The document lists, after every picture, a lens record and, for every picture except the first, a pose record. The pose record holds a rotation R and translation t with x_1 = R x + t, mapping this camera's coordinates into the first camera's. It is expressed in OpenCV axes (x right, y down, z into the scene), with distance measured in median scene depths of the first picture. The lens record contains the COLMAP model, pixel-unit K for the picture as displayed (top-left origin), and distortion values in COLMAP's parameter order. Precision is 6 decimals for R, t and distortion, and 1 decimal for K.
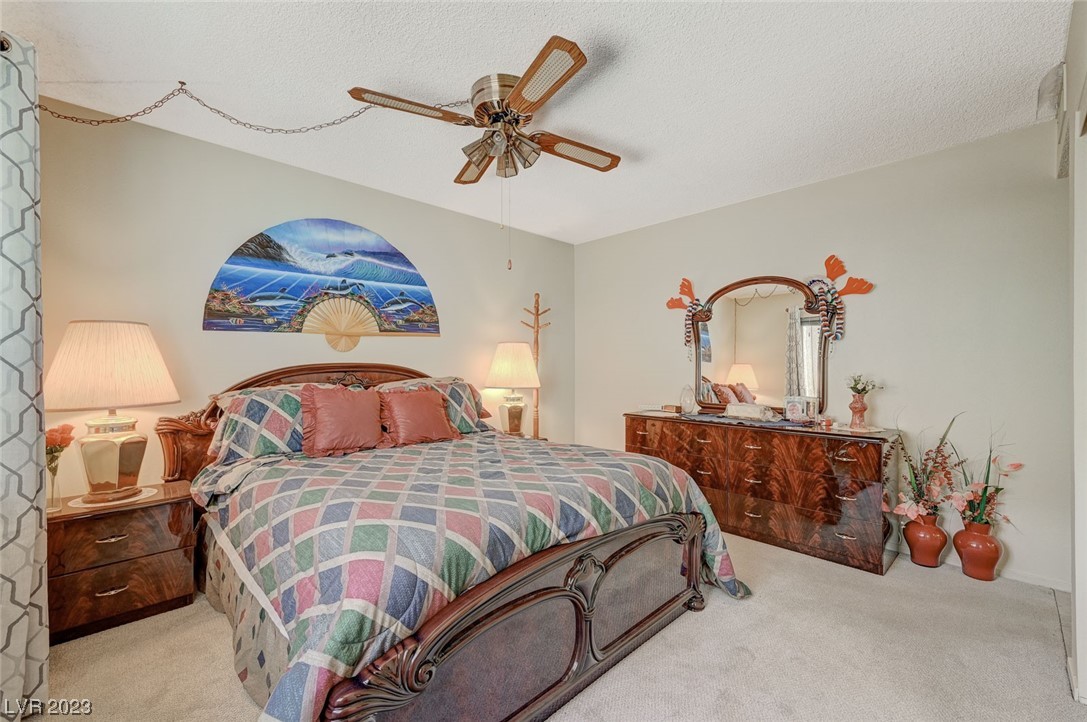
lens RADIAL K [[451.2, 0, 548.2], [0, 451.2, 364.5], [0, 0, 1]] dist [-0.002427, -0.000109]
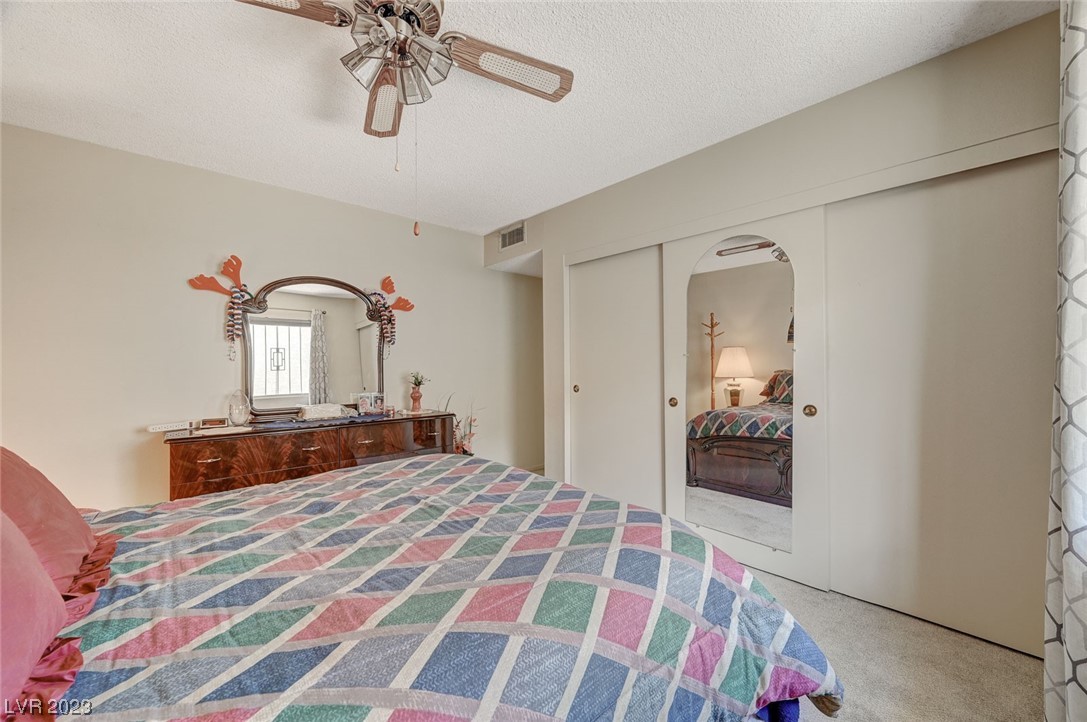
lens RADIAL K [[433.0, 0, 550.3], [0, 433.0, 361.0], [0, 0, 1]] dist [-0.000237, 0.000033]
pose [[0.046248, 0.007280, 0.998903, -0.512894], [0.001129, 0.999972, -0.007340, 0.000579], [-0.998929, 0.001467, 0.046239, 0.483438]]
